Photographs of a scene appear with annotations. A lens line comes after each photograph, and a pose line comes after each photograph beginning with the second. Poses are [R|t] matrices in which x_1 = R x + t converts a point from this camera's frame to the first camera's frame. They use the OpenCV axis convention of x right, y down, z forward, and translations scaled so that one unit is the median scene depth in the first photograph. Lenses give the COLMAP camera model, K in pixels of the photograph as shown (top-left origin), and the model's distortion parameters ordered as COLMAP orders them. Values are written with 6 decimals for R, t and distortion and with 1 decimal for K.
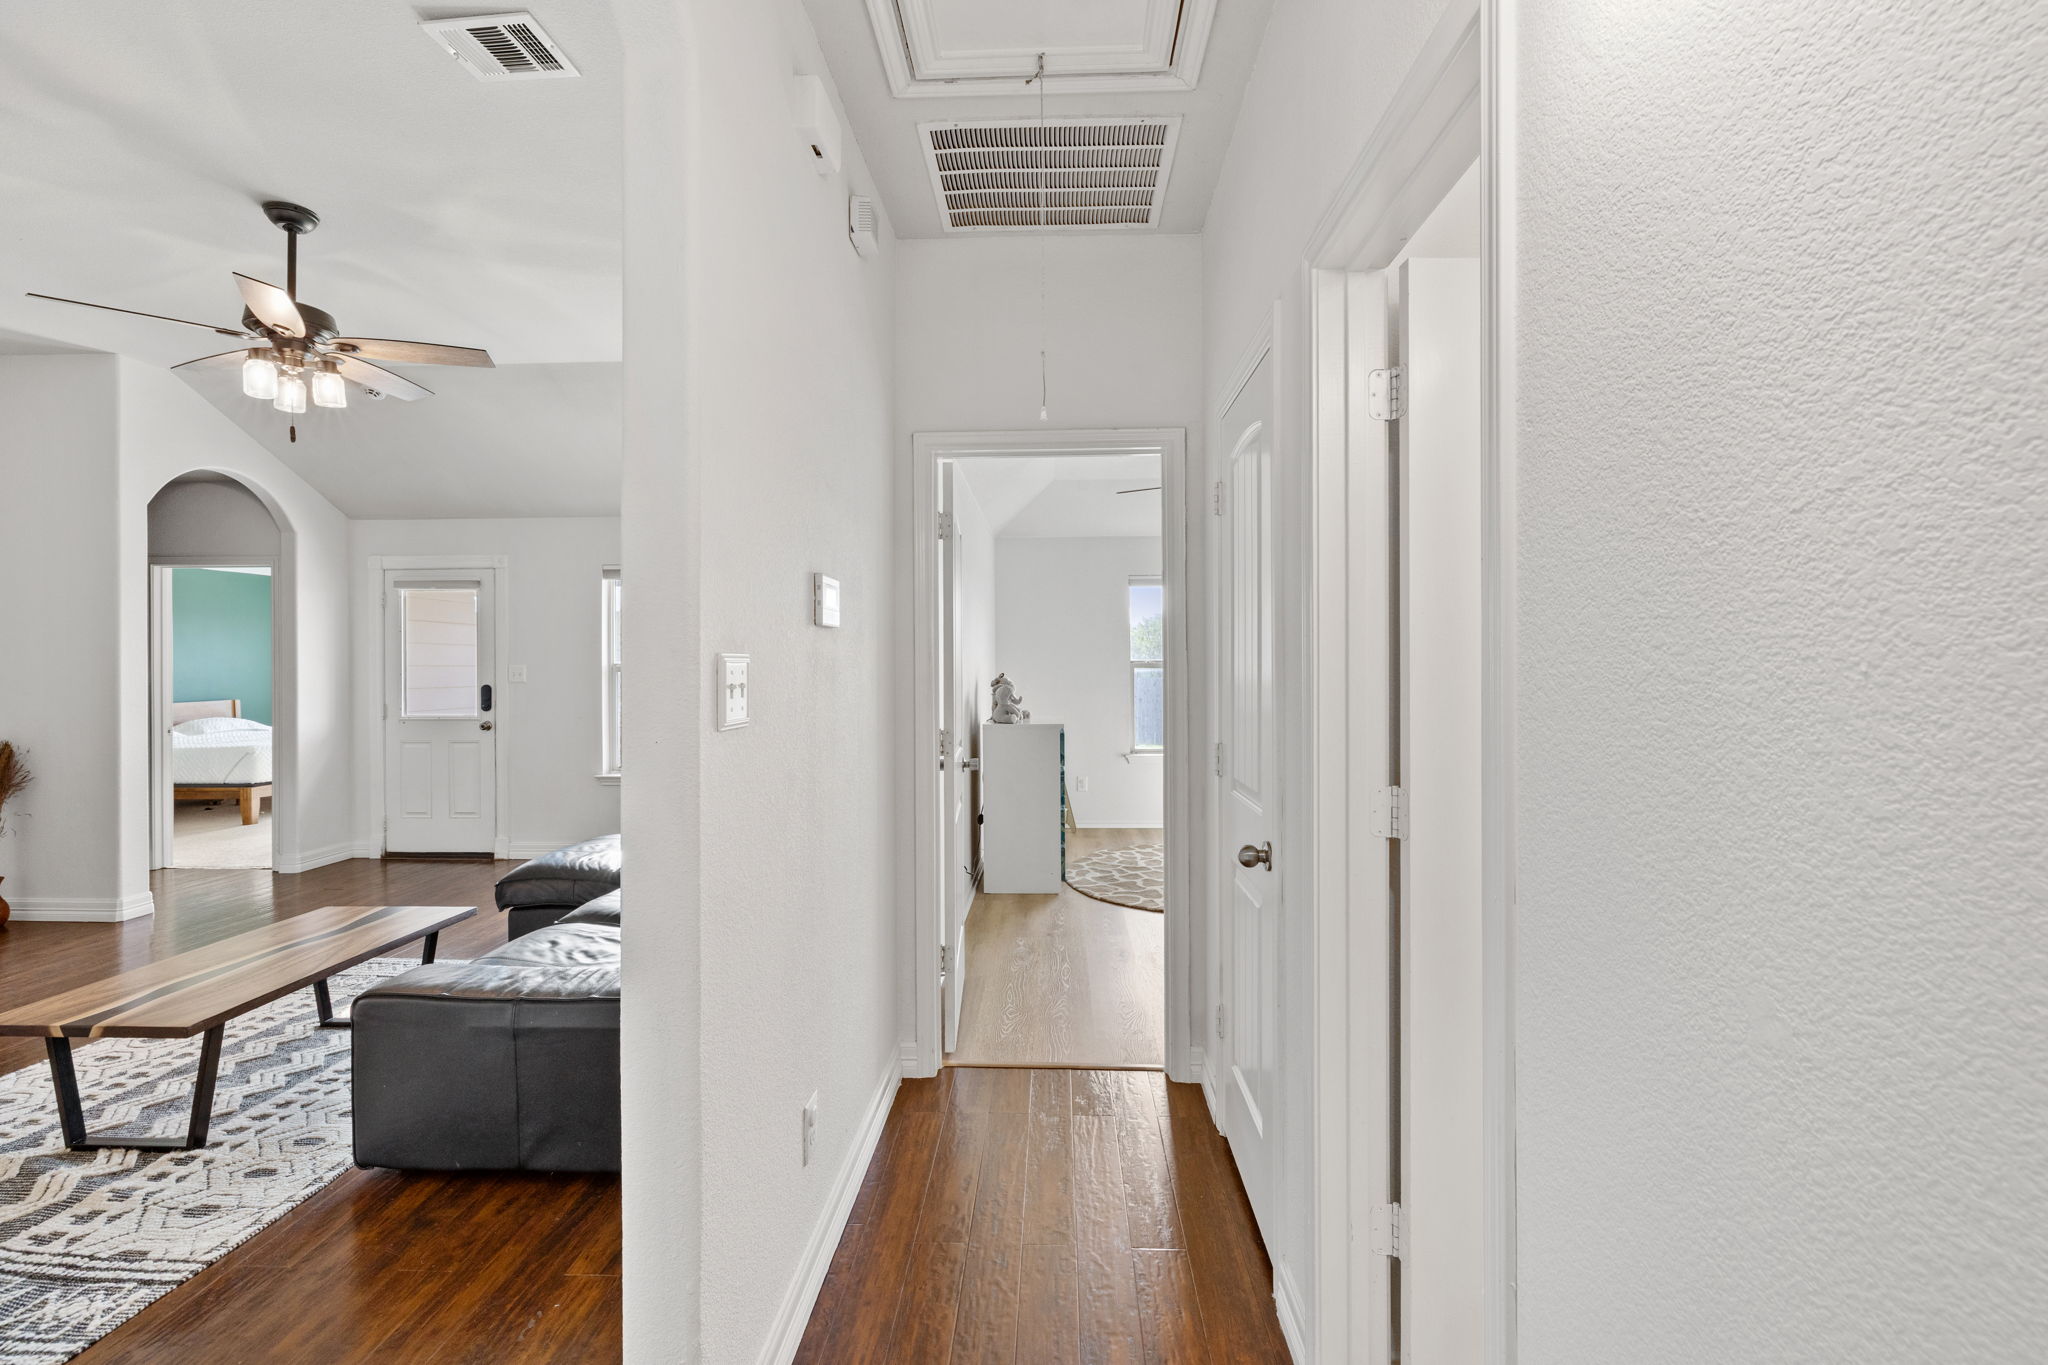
lens RADIAL K [[861.8, 0, 1014.4], [0, 861.8, 659.8], [0, 0, 1]] dist [0.000606, -0.000657]
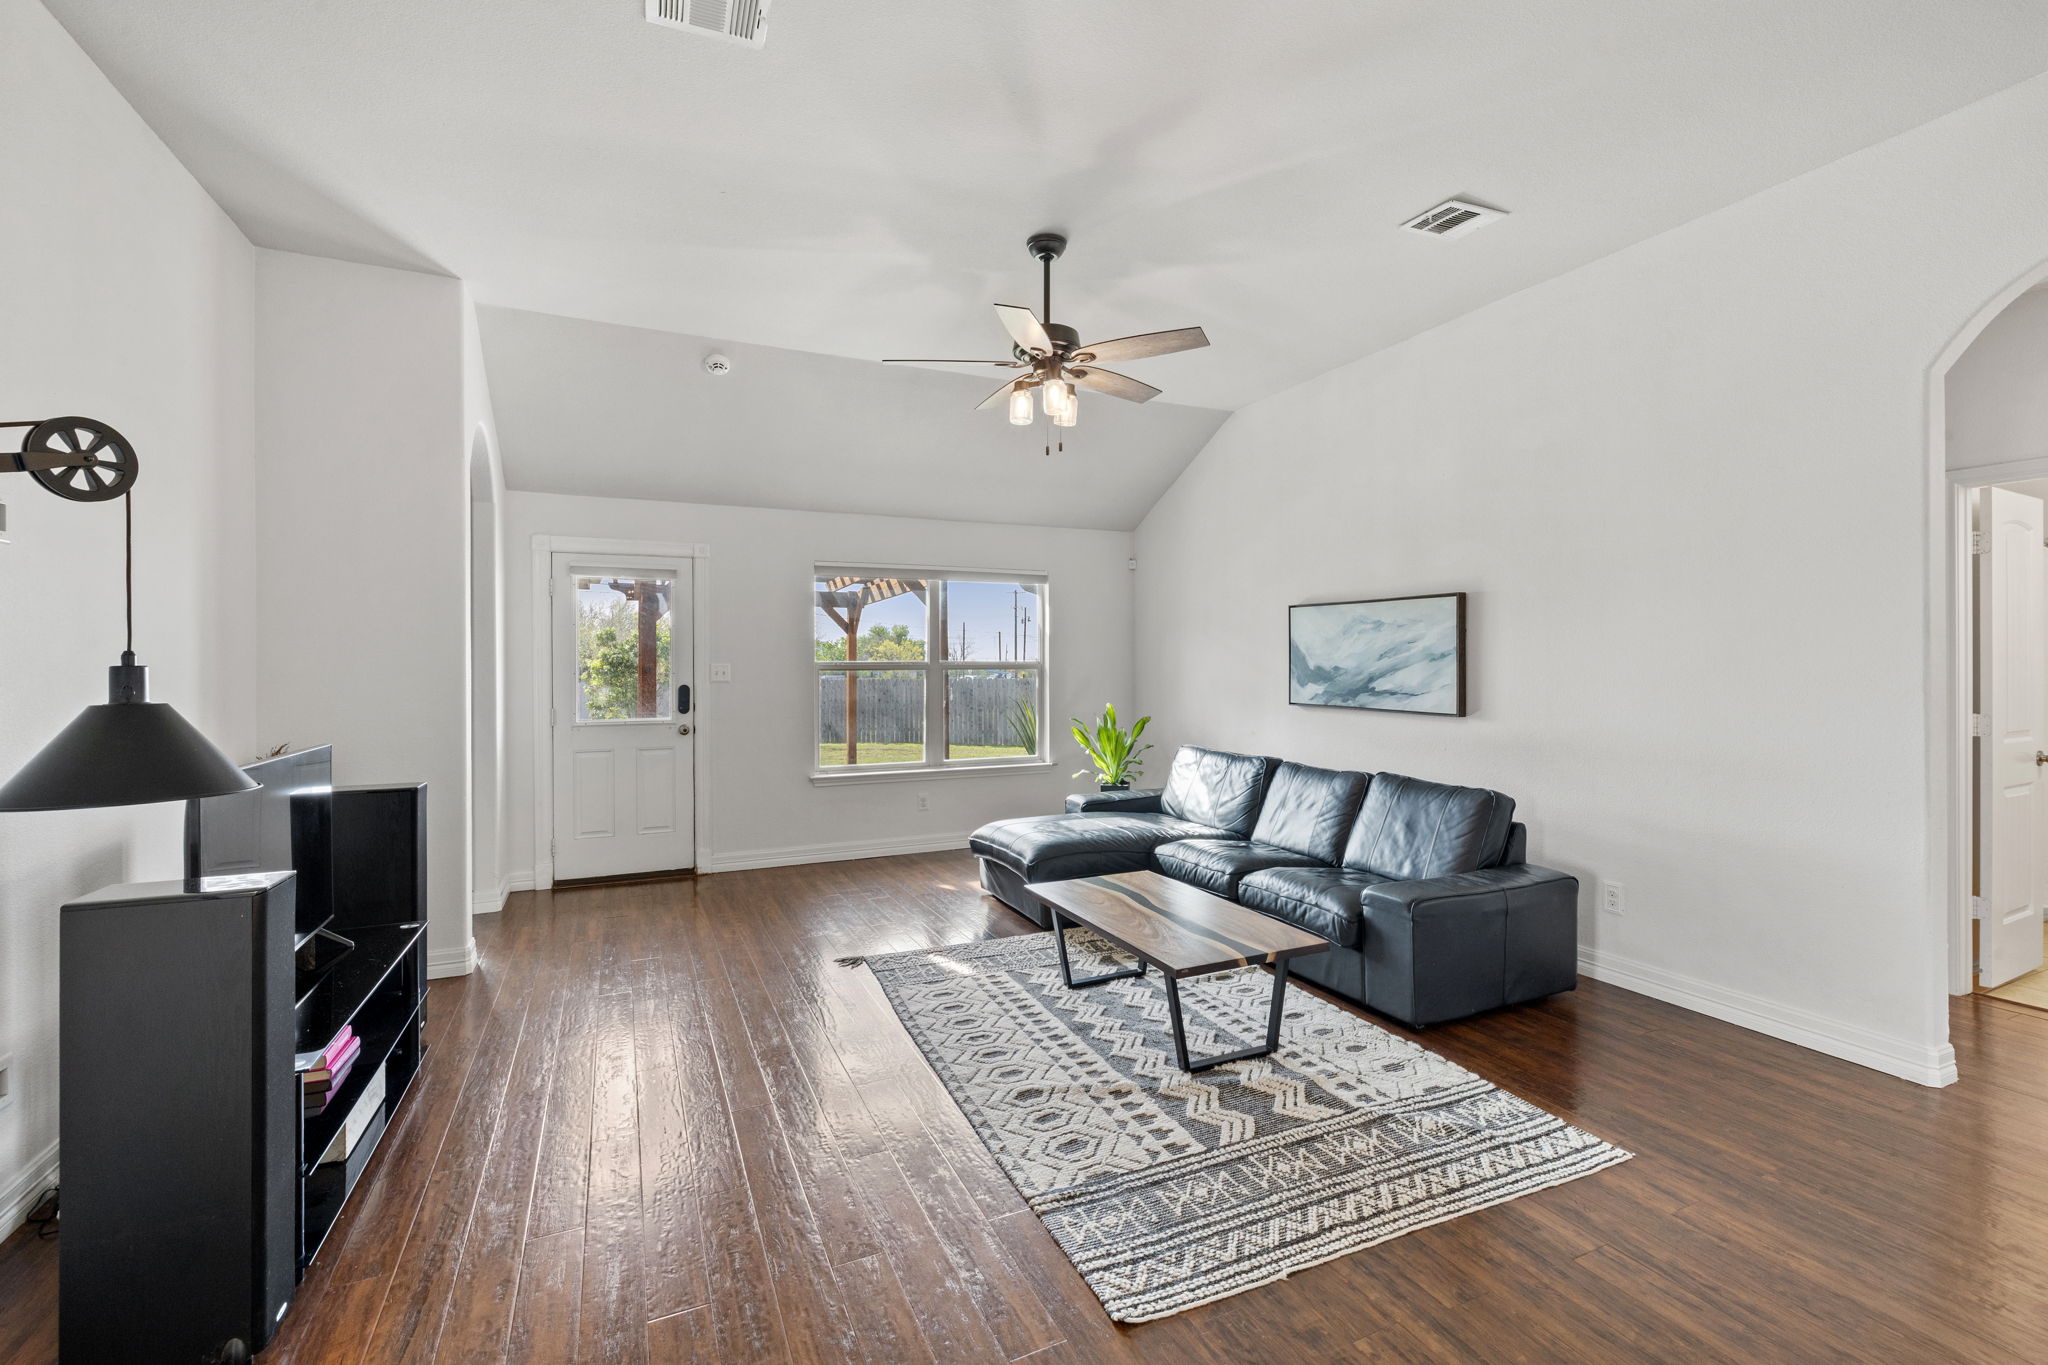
lens RADIAL K [[861.8, 0, 1022.4], [0, 861.8, 671.9], [0, 0, 1]] dist [0.000606, -0.000657]
pose [[0.892626, 0.000305, 0.450797, -1.328696], [-0.004661, 0.999953, 0.008553, 0.010556], [-0.450773, -0.009736, 0.892585, 0.045266]]
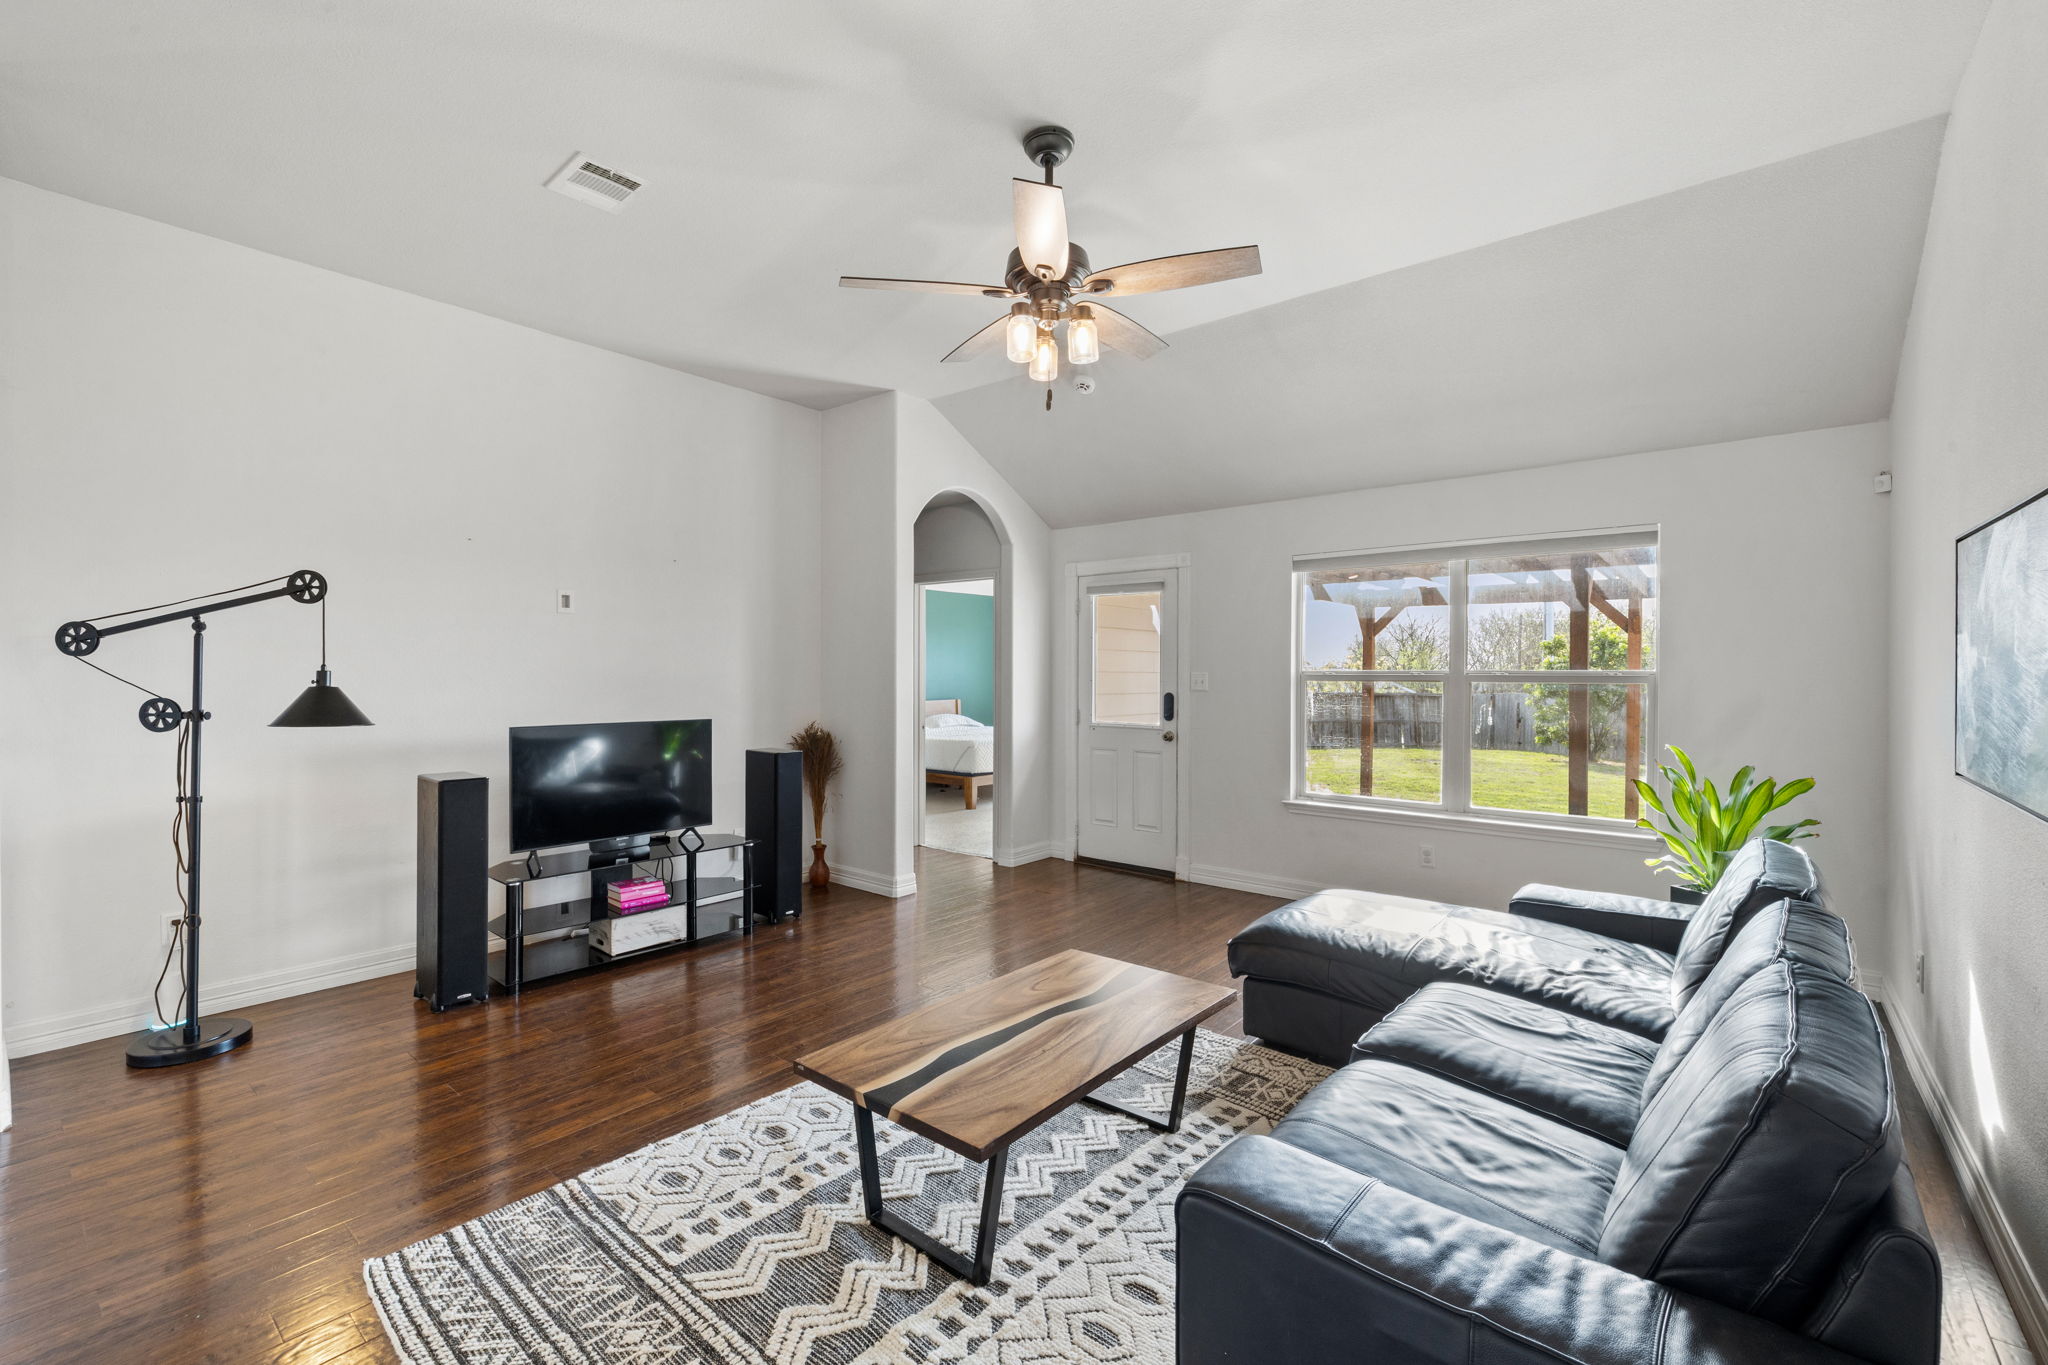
lens RADIAL K [[861.8, 0, 1022.7], [0, 861.8, 680.2], [0, 0, 1]] dist [0.000606, -0.000657]
pose [[0.798872, 0.014566, -0.601325, -0.331159], [-0.006813, 0.999862, 0.015168, 0.004238], [0.601462, -0.008020, 0.798861, 0.290686]]
